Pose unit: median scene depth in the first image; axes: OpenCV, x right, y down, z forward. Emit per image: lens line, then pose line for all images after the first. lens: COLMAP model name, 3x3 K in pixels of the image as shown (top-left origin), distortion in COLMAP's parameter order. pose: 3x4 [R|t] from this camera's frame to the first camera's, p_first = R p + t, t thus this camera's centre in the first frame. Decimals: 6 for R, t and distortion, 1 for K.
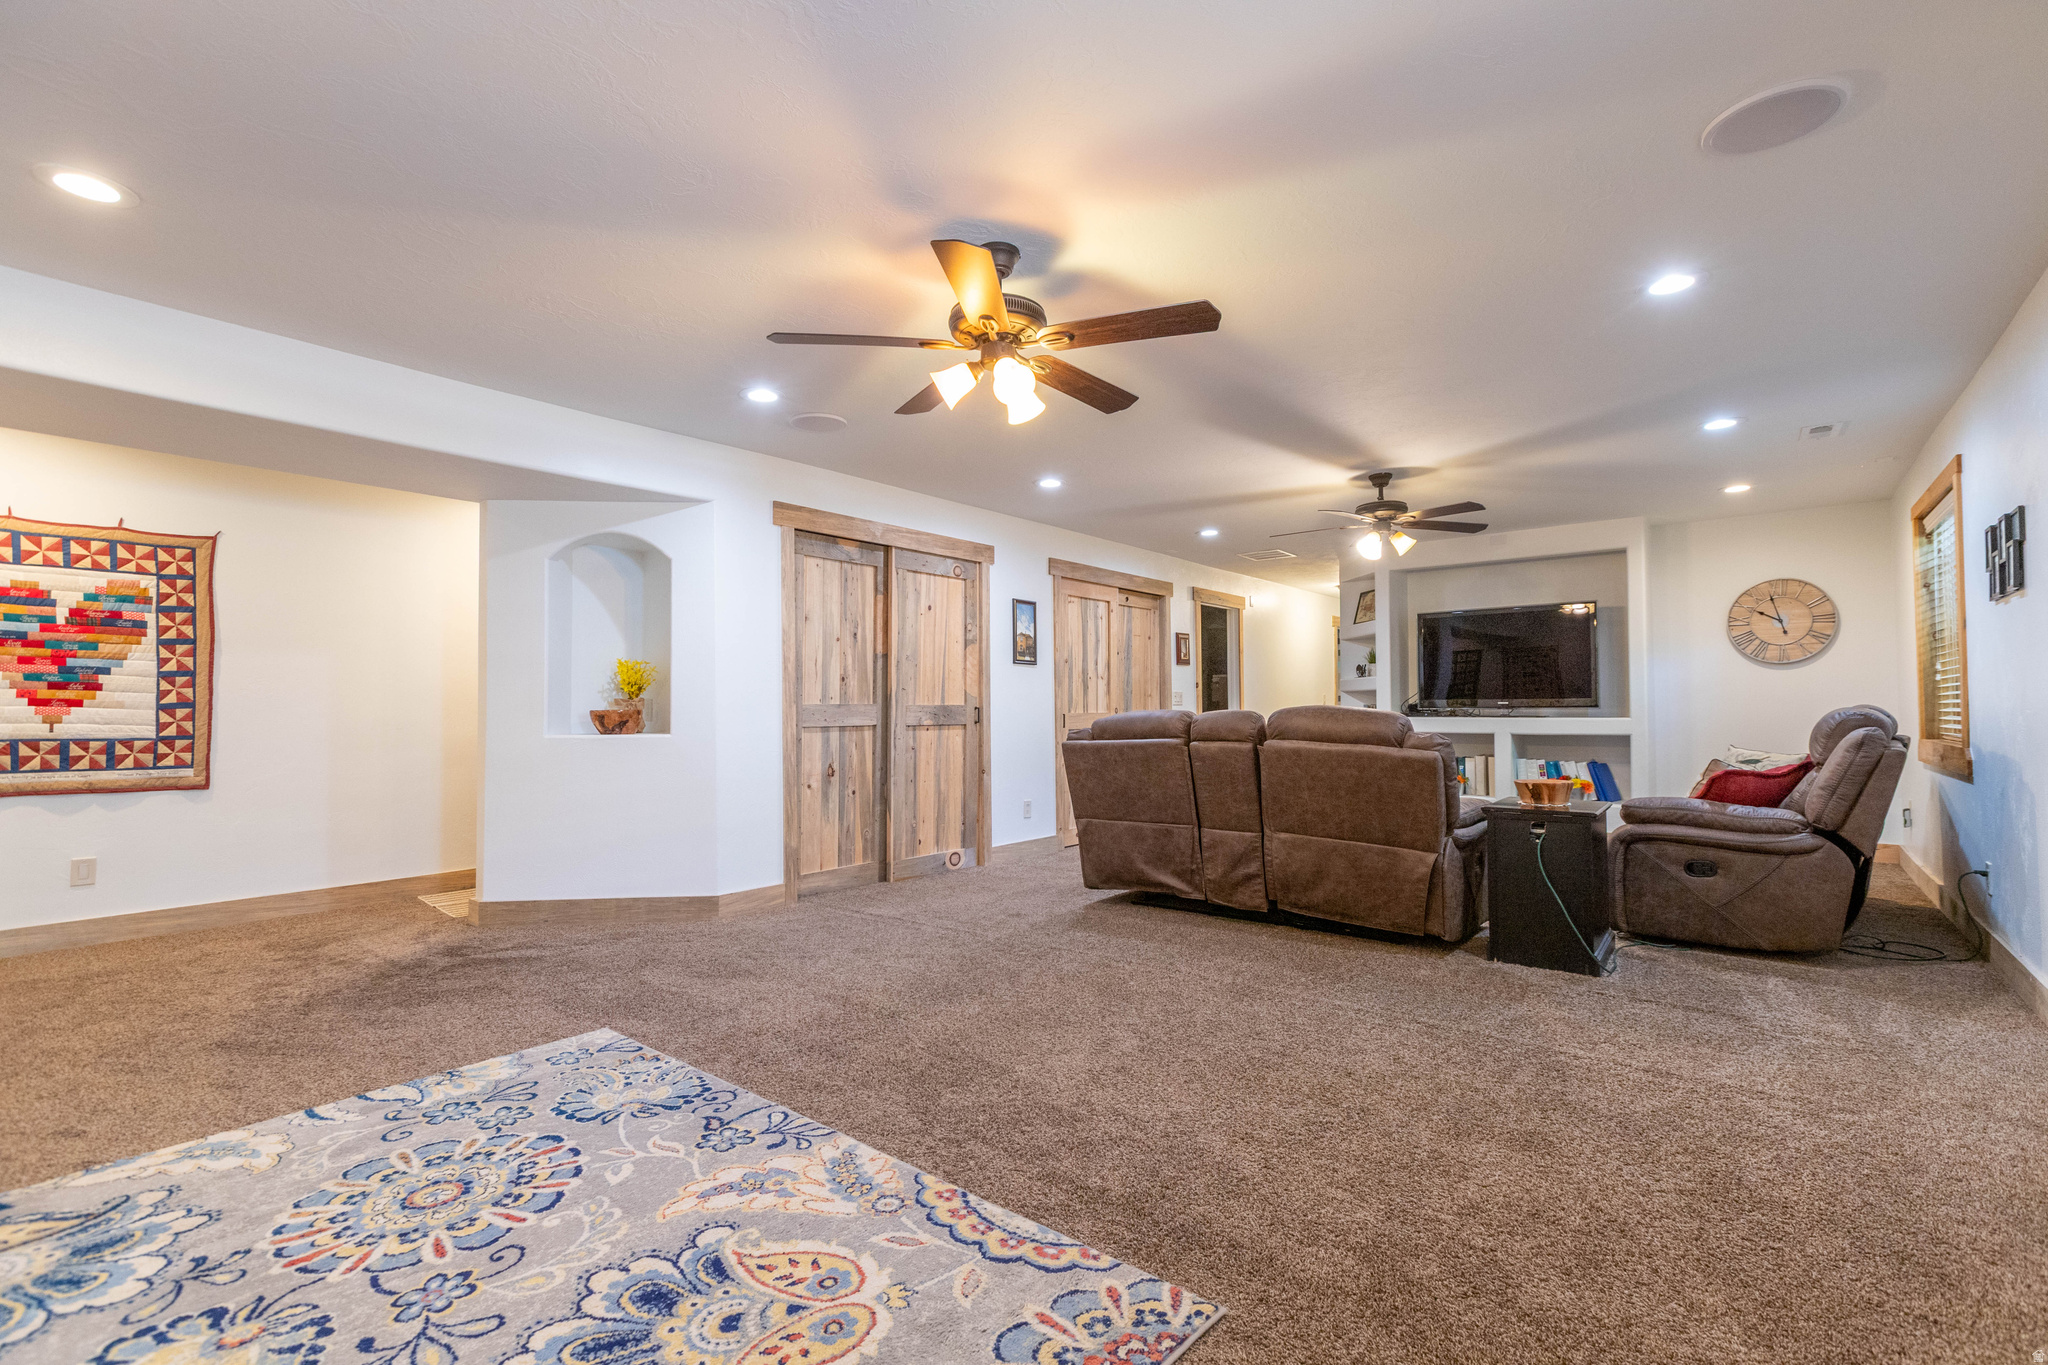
lens RADIAL K [[923.5, 0, 1024.0], [0, 923.5, 689.1], [0, 0, 1]] dist [-0.001454, 0.001145]
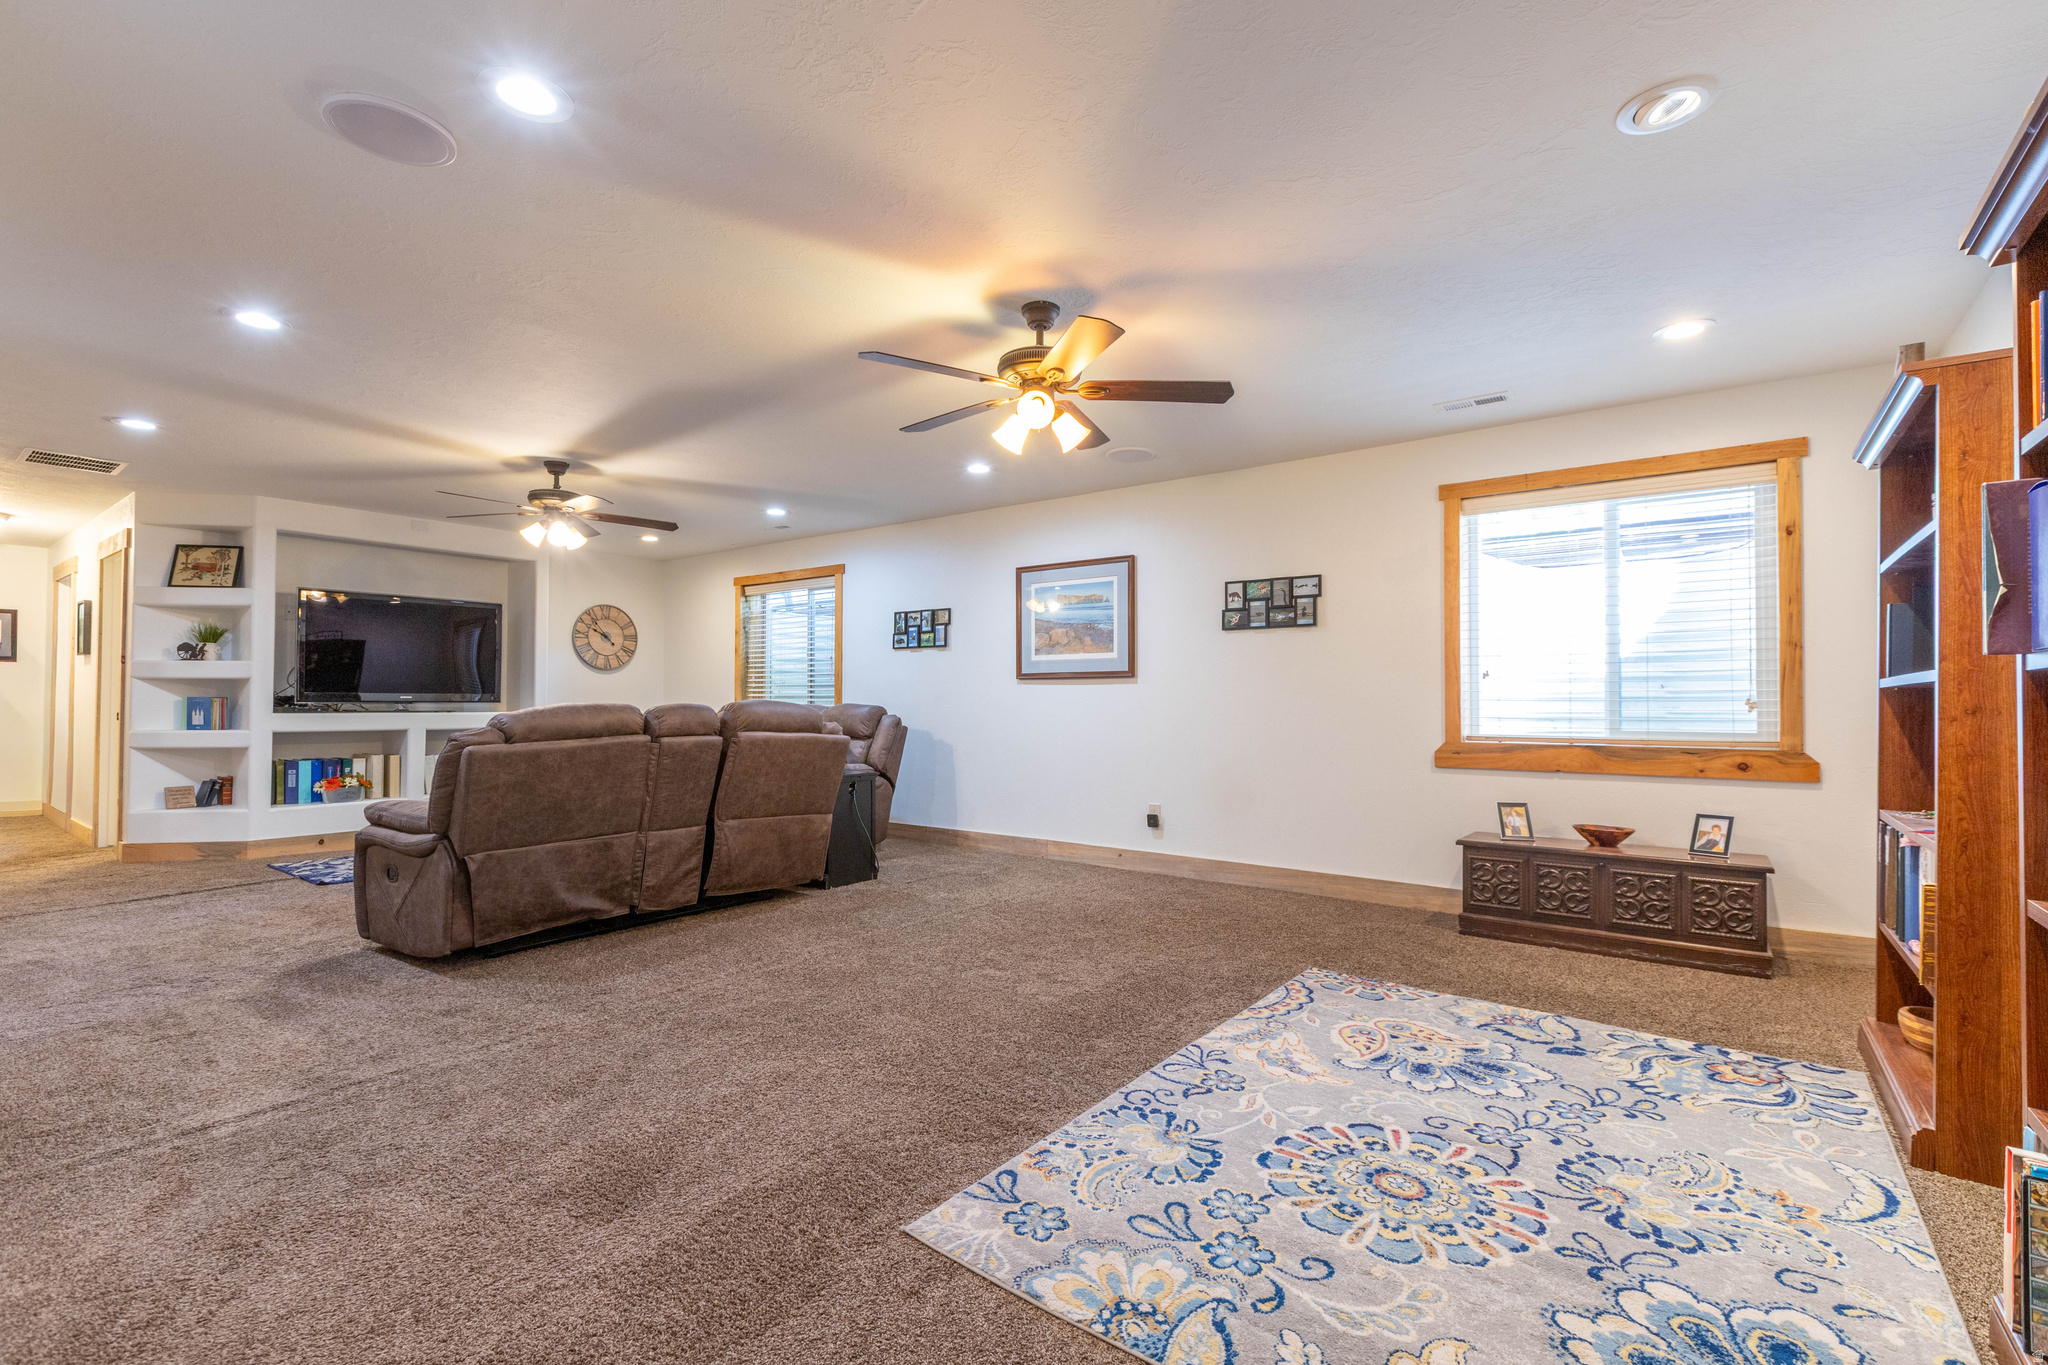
lens RADIAL K [[923.5, 0, 1025.3], [0, 923.5, 690.4], [0, 0, 1]] dist [-0.001454, 0.001145]
pose [[-0.048164, 0.016851, 0.998697, -1.478932], [-0.022928, 0.999576, -0.017972, 0.034419], [-0.998576, -0.023764, -0.047757, 1.332144]]
